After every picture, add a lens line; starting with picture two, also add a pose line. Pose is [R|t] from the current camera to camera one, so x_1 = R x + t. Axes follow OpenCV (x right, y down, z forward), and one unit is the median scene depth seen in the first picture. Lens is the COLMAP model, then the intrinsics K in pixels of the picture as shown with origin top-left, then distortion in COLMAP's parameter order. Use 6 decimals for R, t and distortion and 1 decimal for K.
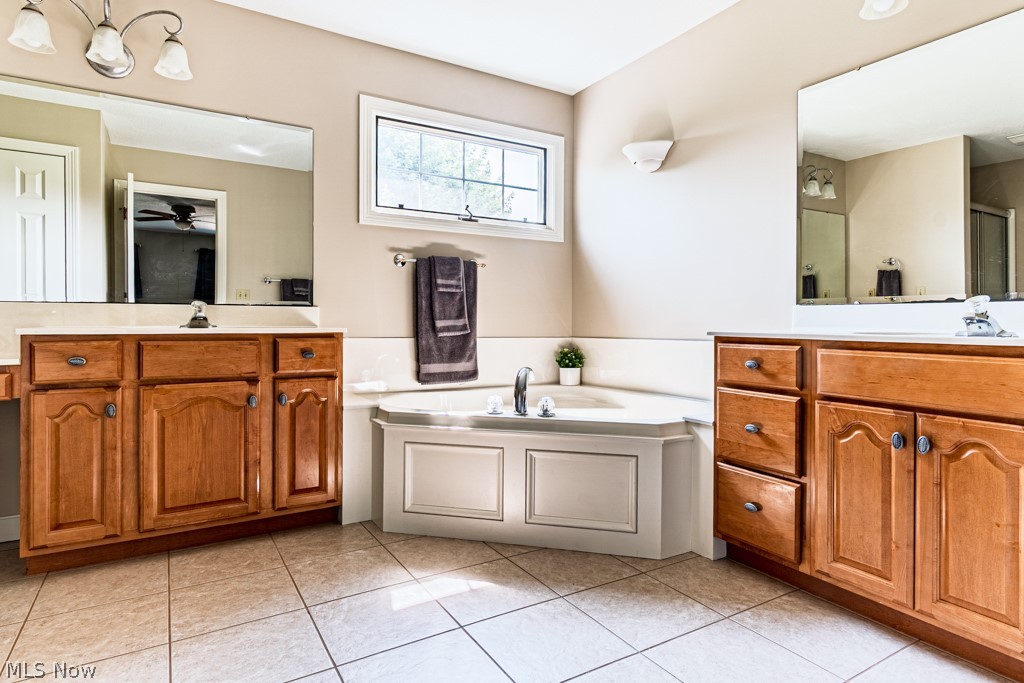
lens RADIAL K [[536.9, 0, 537.3], [0, 536.9, 322.9], [0, 0, 1]] dist [0.000919, 0.008161]
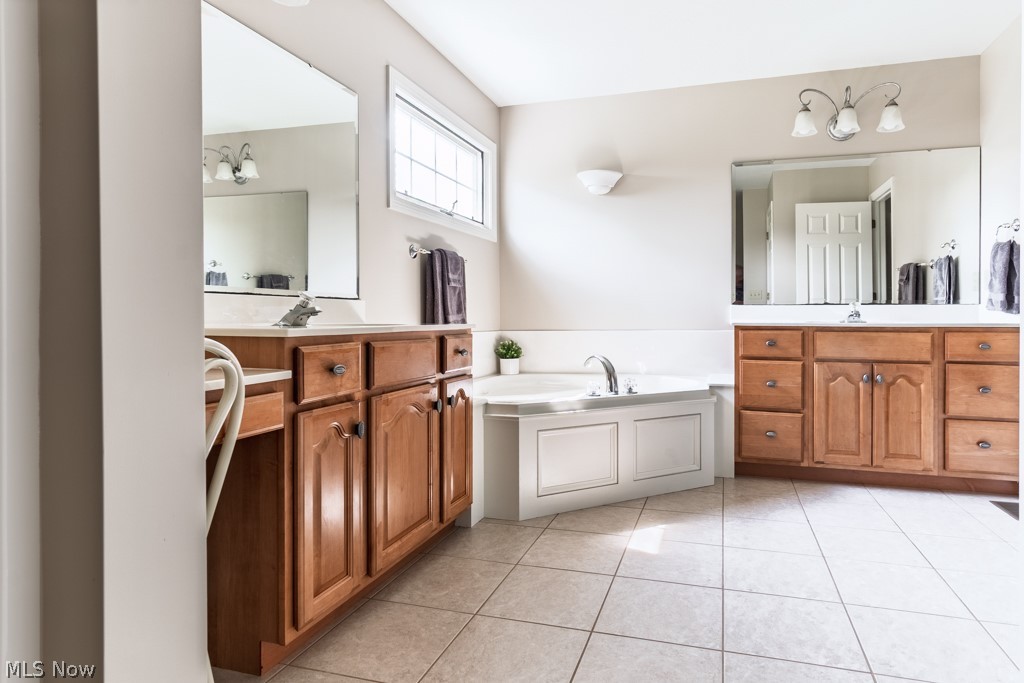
lens RADIAL K [[536.9, 0, 537.3], [0, 536.9, 322.9], [0, 0, 1]] dist [0.000919, 0.008161]
pose [[0.769910, -0.010682, 0.638063, -1.039848], [0.004263, 0.999924, 0.011595, -0.002584], [-0.638138, -0.006207, 0.769897, 0.214704]]
